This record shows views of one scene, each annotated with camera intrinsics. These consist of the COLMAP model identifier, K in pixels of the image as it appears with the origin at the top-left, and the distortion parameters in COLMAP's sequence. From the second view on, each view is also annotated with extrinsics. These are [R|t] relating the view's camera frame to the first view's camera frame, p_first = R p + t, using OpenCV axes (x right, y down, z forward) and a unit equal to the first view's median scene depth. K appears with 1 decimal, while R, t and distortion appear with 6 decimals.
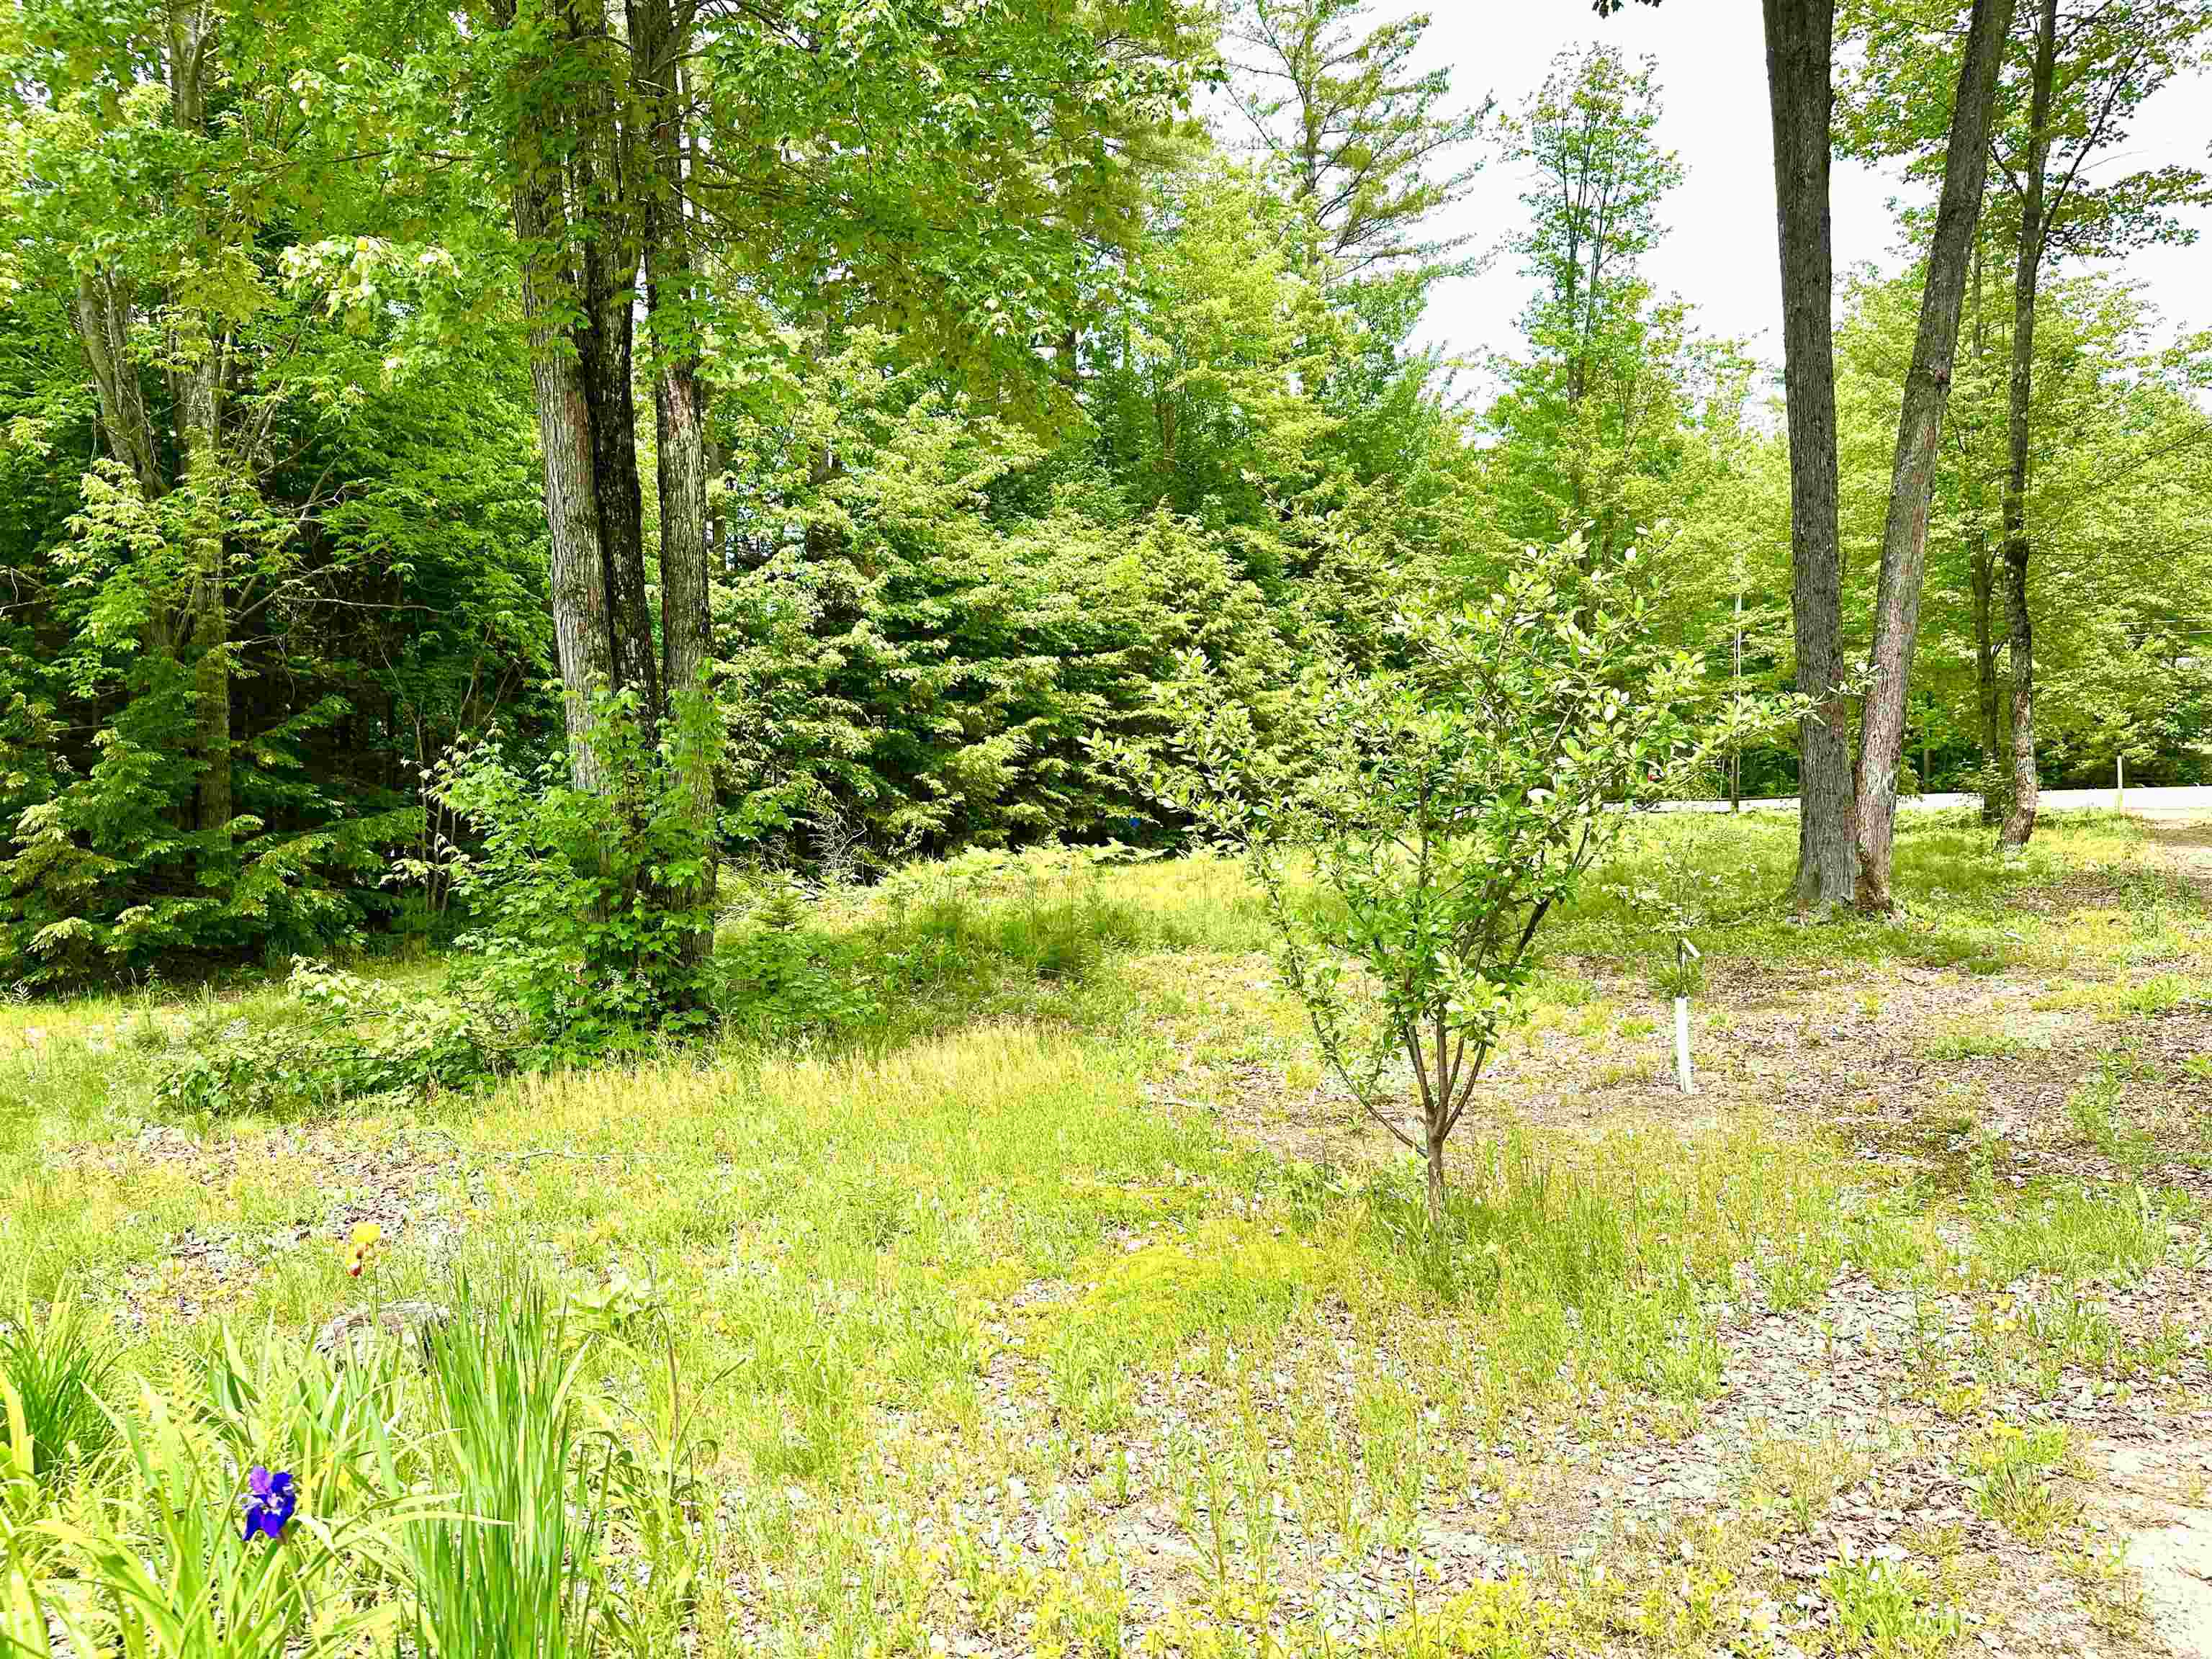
lens RADIAL K [[1549.3, 0, 1096.8], [0, 1549.3, 836.9], [0, 0, 1]] dist [0.128338, -0.173920]
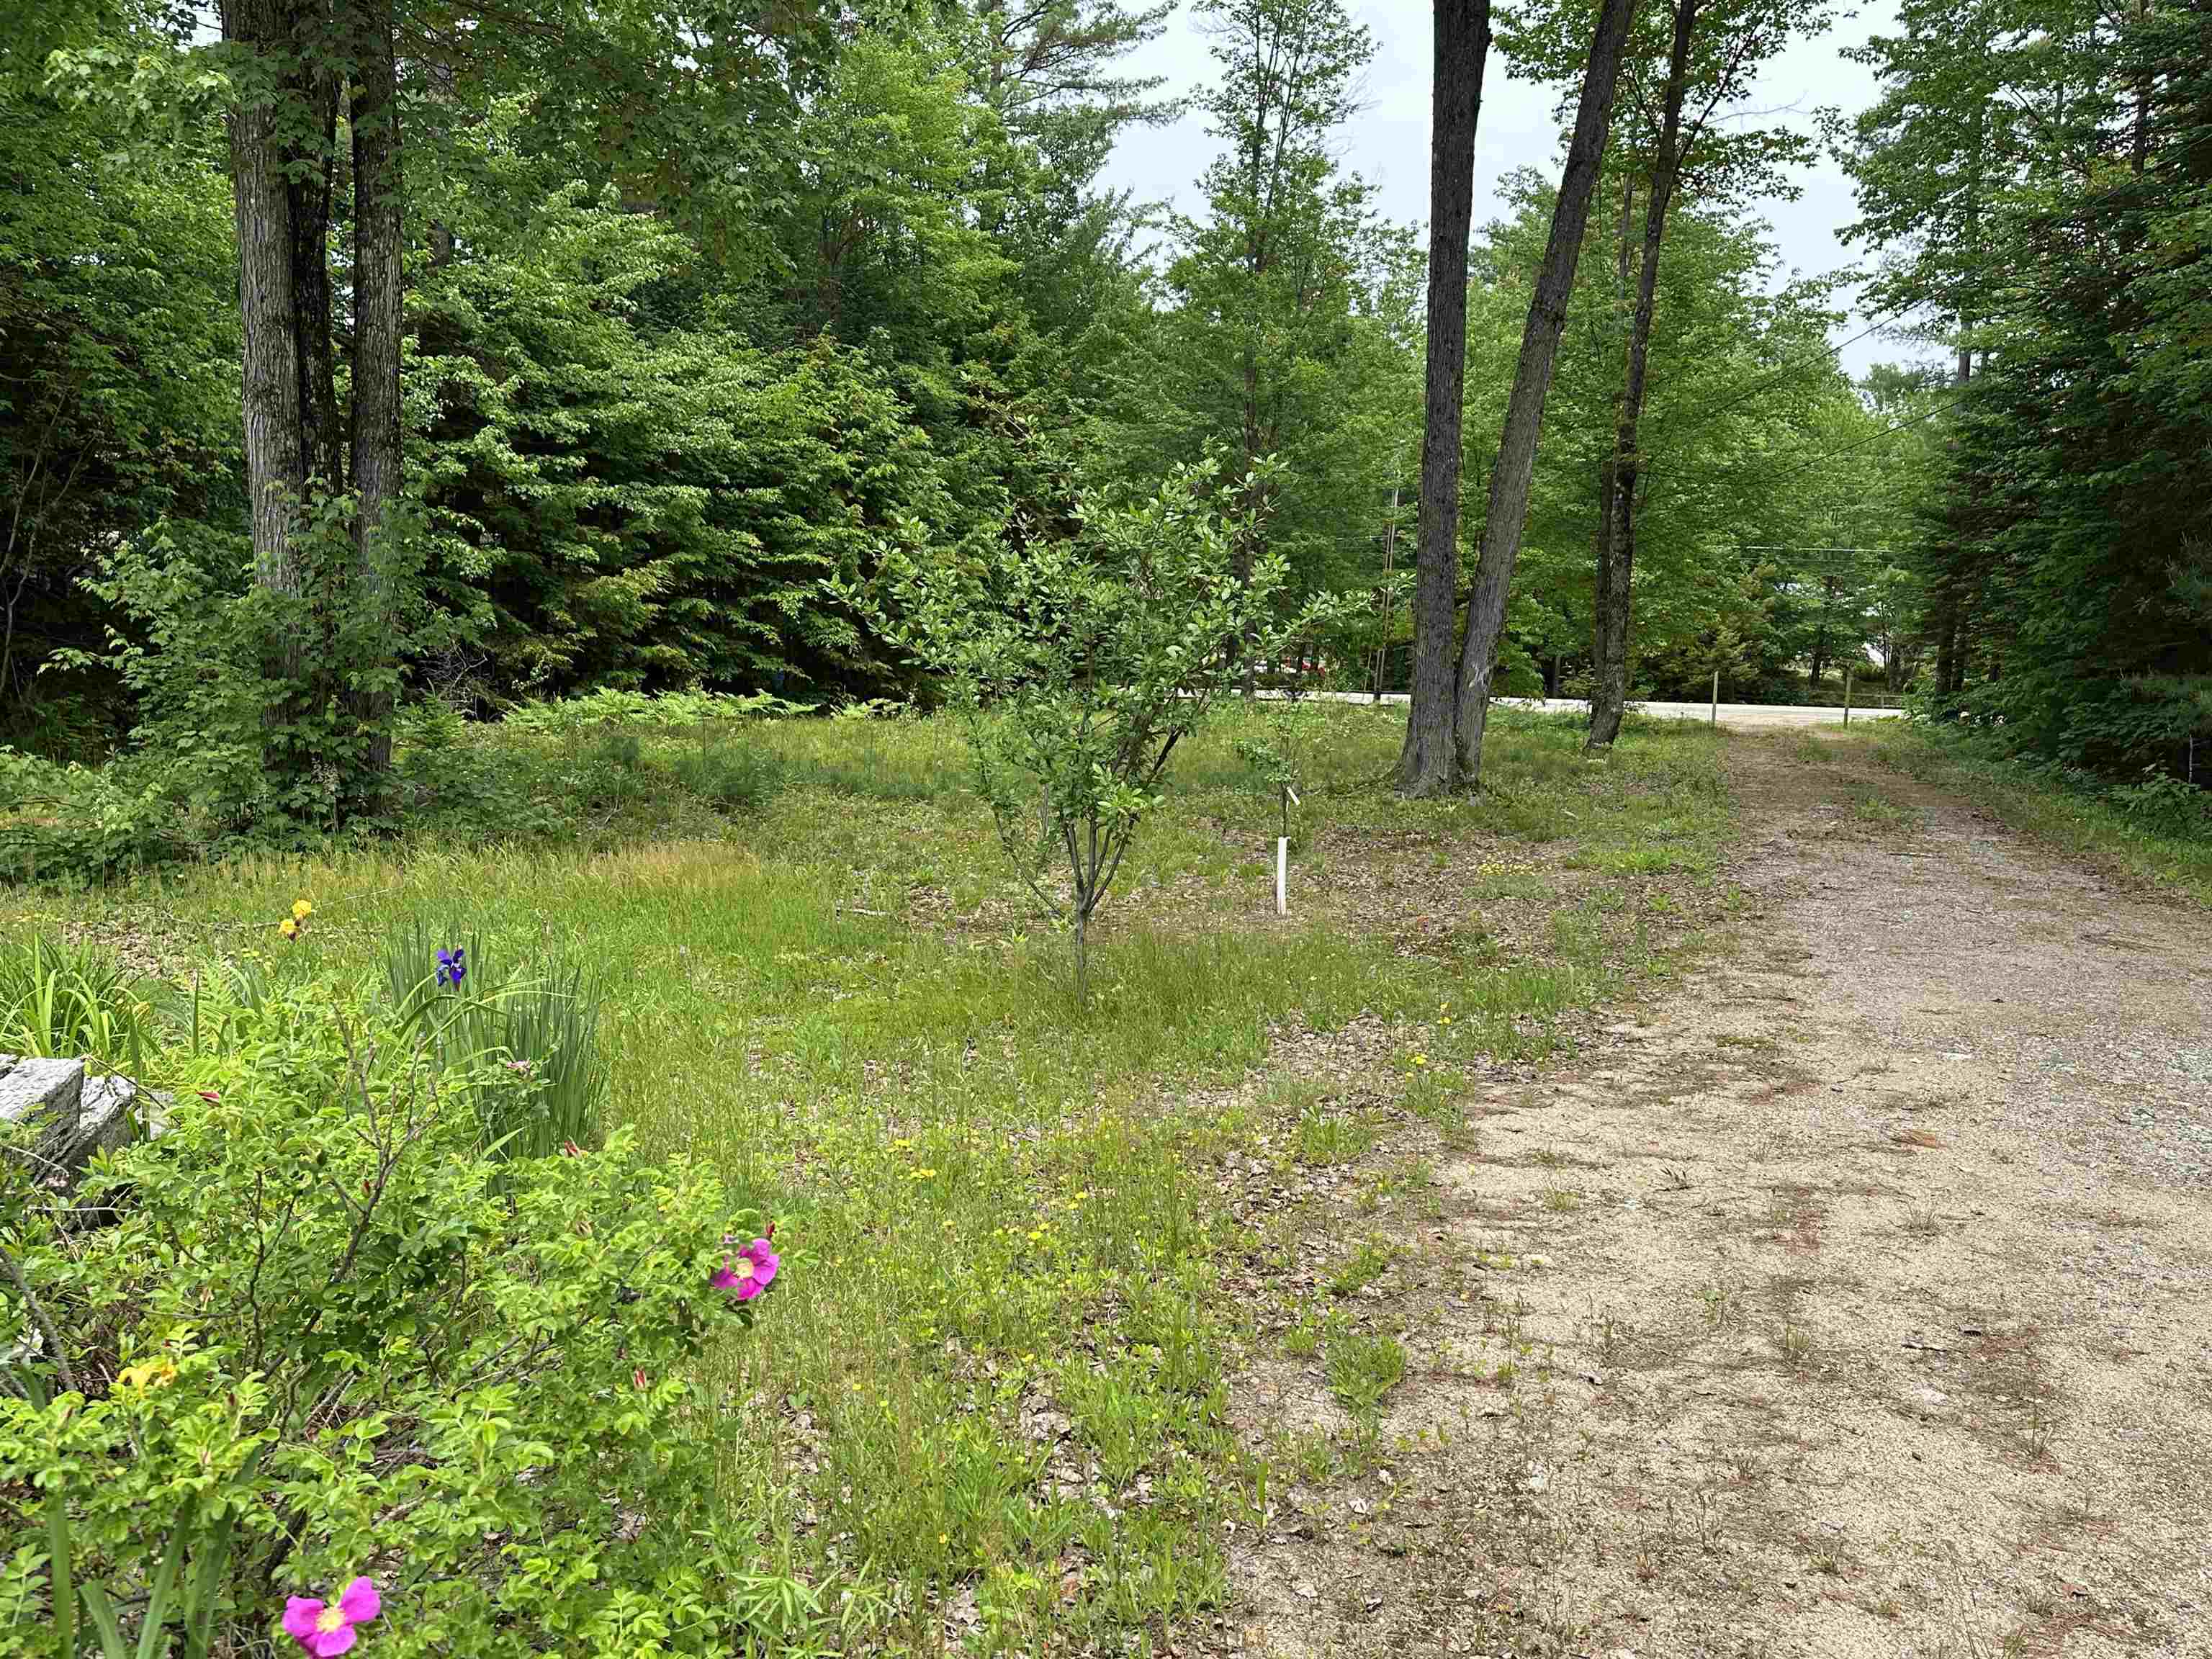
lens RADIAL K [[1698.4, 0, 1109.4], [0, 1698.4, 831.5], [0, 0, 1]] dist [0.127811, -0.174713]
pose [[0.973041, 0.044158, 0.226367, -0.014670], [-0.060725, 0.995920, 0.066749, 0.005036], [-0.222496, -0.078696, 0.971752, -0.064177]]
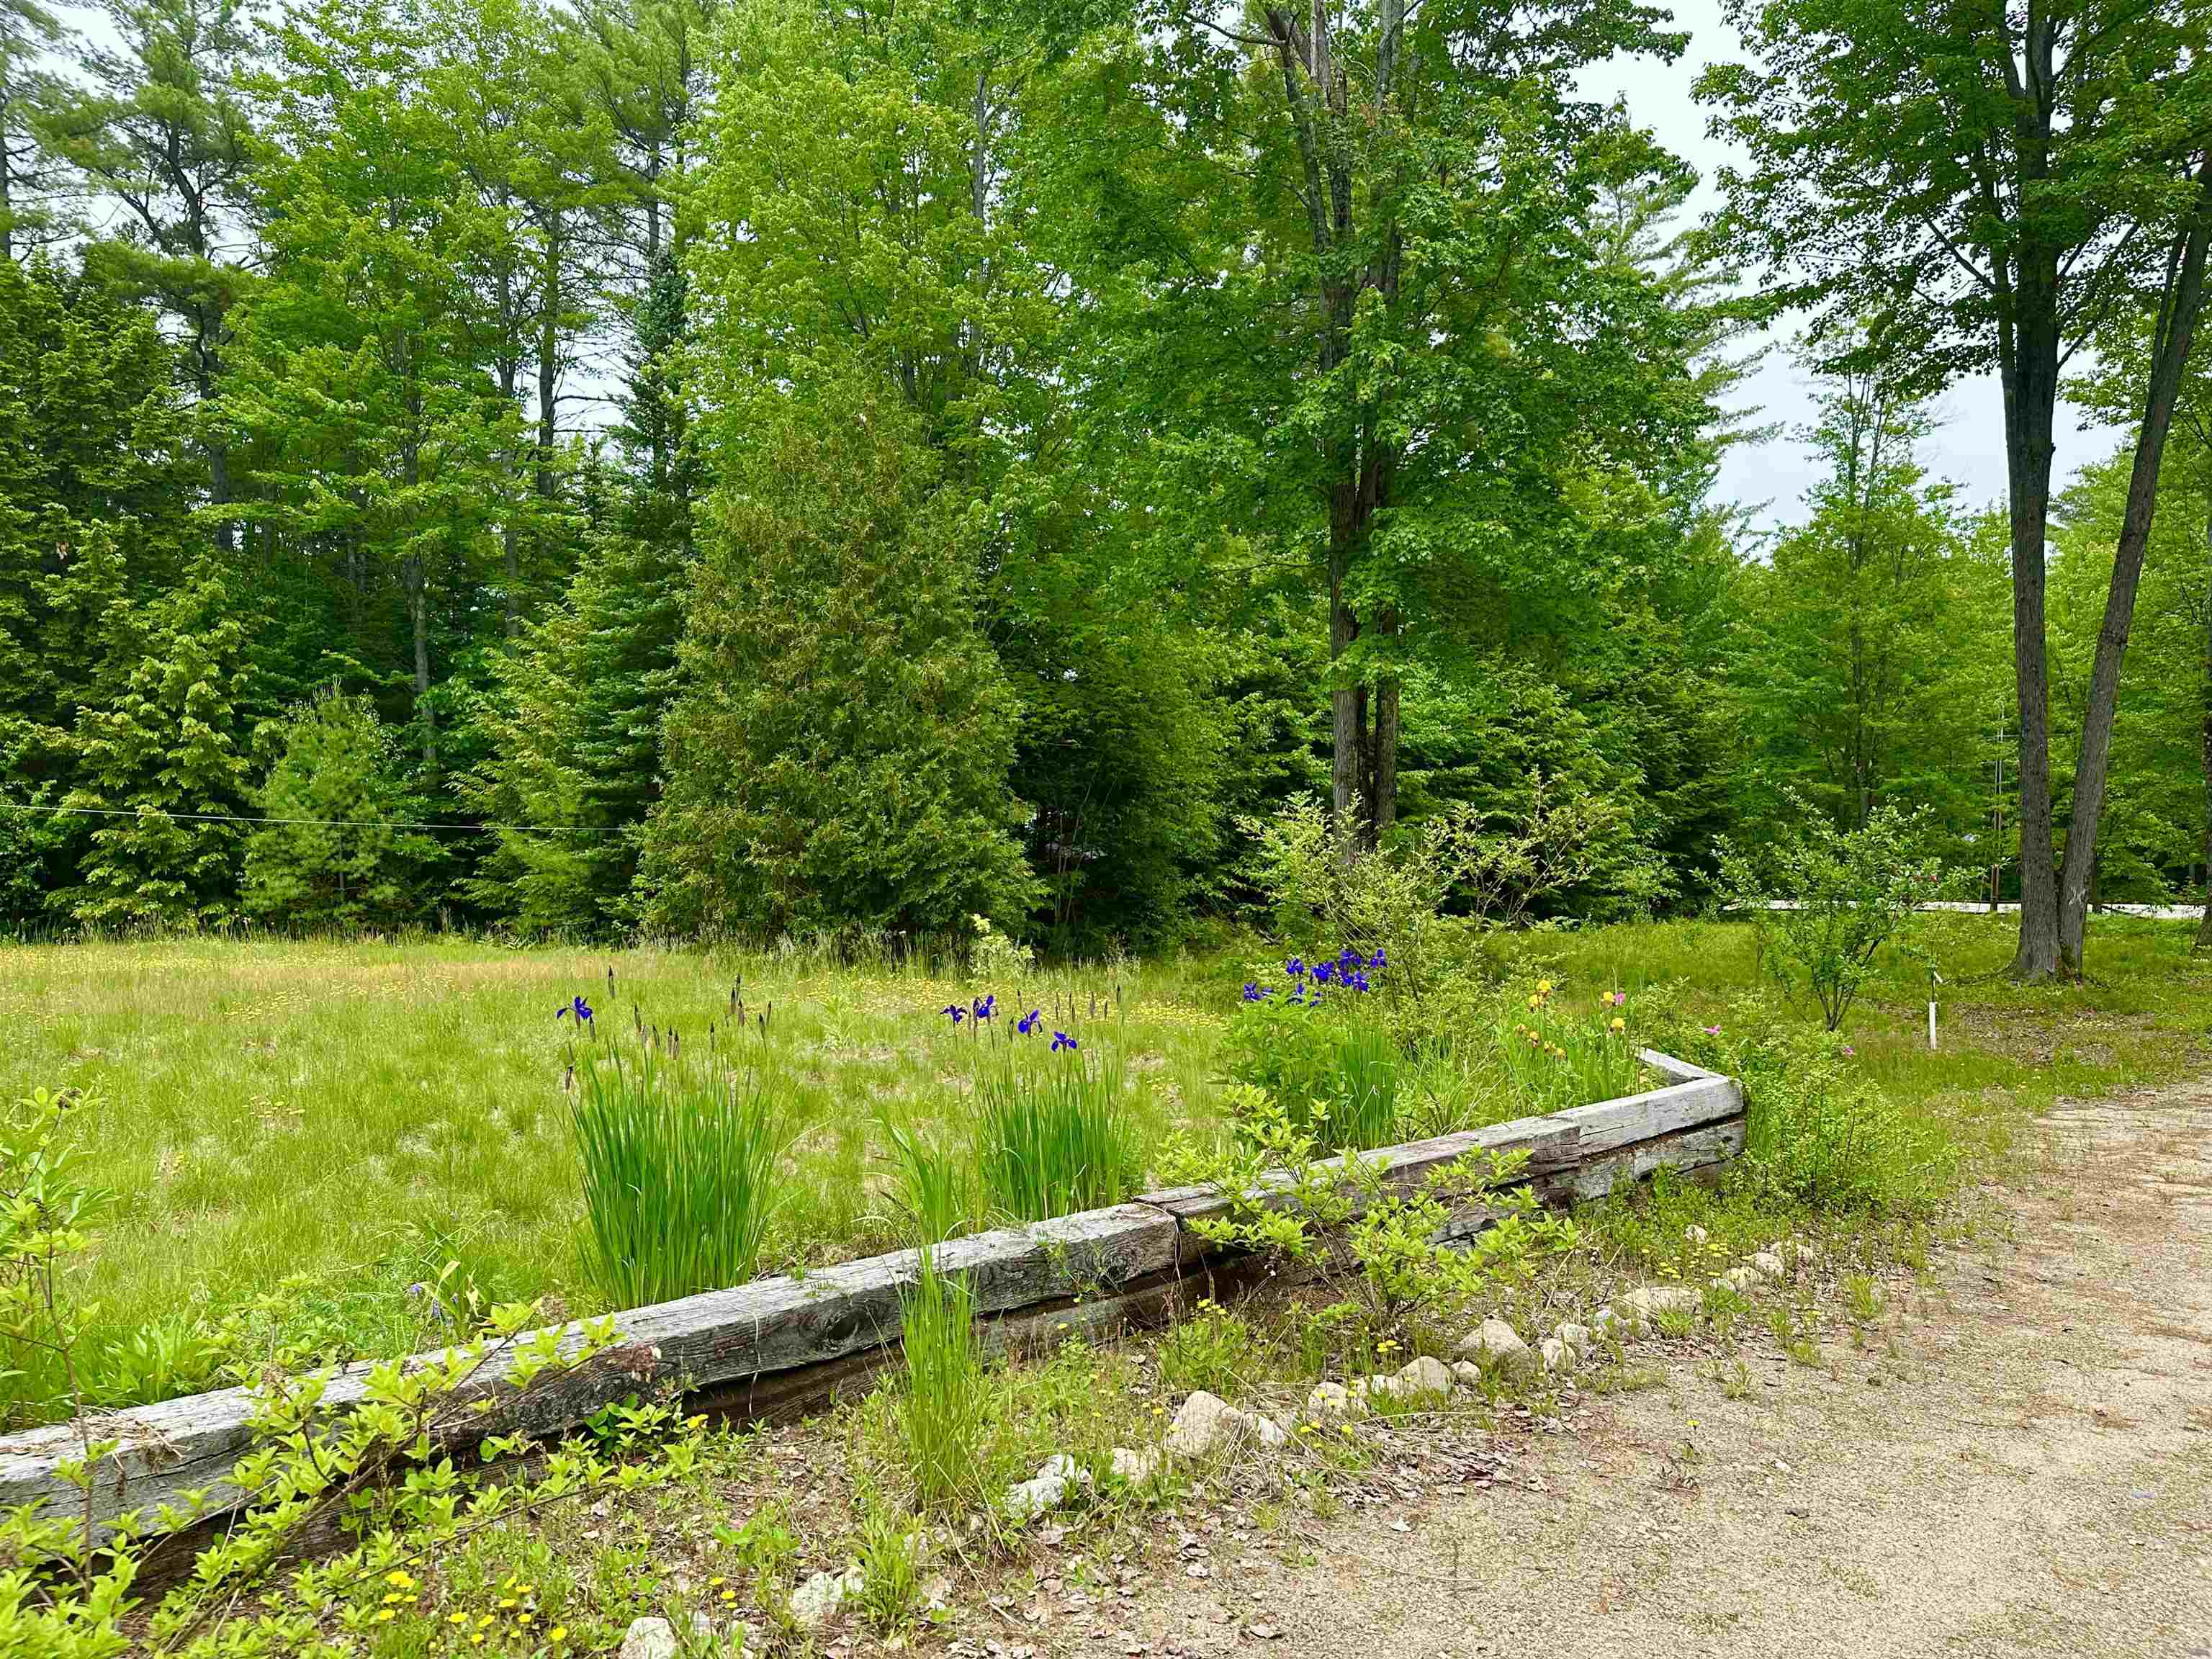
lens RADIAL K [[1570.5, 0, 1104.9], [0, 1570.5, 841.5], [0, 0, 1]] dist [0.127432, -0.187890]
pose [[0.991131, 0.036245, -0.127848, -0.124791], [-0.041451, 0.998406, -0.038297, 0.005511], [0.126256, 0.043257, 0.991054, -0.342481]]
